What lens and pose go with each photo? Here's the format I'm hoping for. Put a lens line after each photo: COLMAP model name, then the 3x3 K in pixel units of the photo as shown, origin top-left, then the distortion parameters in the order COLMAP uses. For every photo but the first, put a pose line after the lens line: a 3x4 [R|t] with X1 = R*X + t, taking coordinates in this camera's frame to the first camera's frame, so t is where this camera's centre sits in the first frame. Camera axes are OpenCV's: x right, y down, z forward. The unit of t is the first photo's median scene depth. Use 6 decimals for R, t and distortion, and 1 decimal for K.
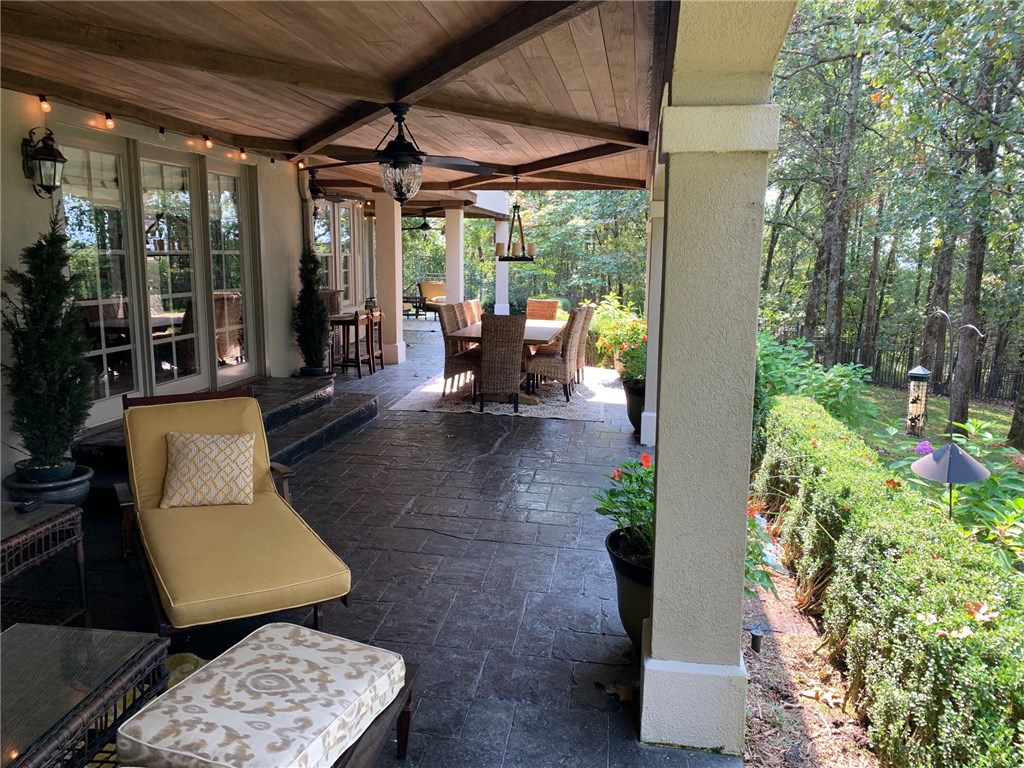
lens RADIAL K [[791.3, 0, 510.8], [0, 791.3, 384.6], [0, 0, 1]] dist [0.003334, -0.004062]
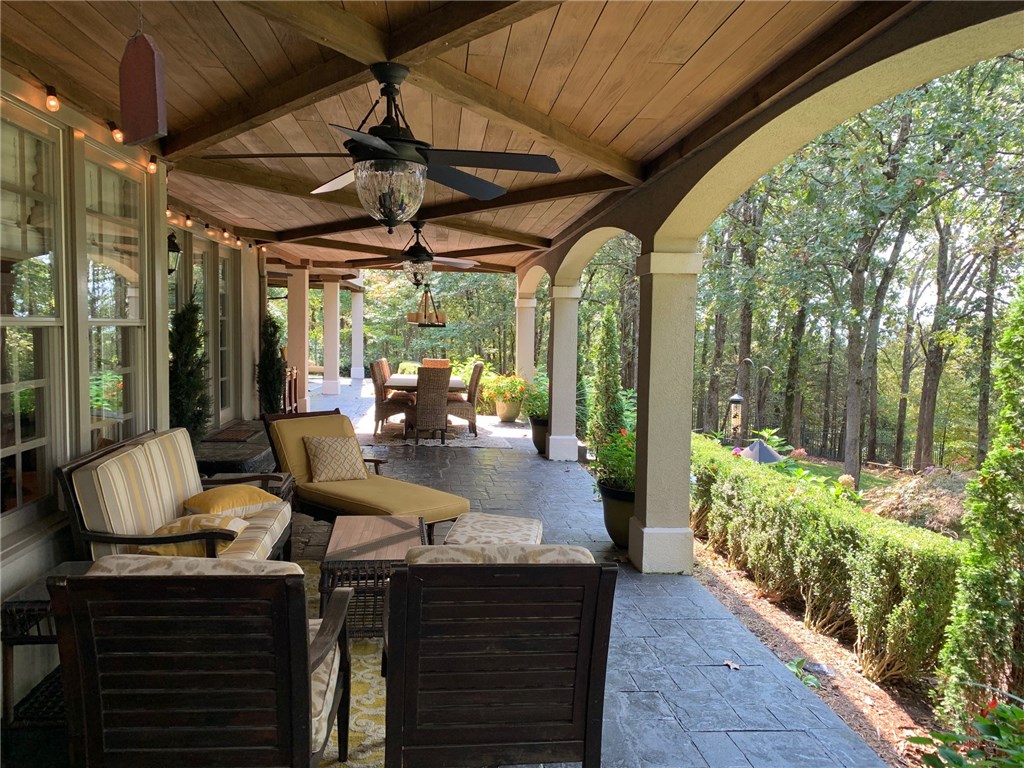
lens RADIAL K [[791.3, 0, 511.3], [0, 791.3, 384.2], [0, 0, 1]] dist [0.003334, -0.004062]
pose [[0.967761, -0.010816, 0.251639, -0.288762], [0.032771, 0.995992, -0.083220, 0.067603], [-0.249731, 0.088783, 0.964237, -0.375731]]
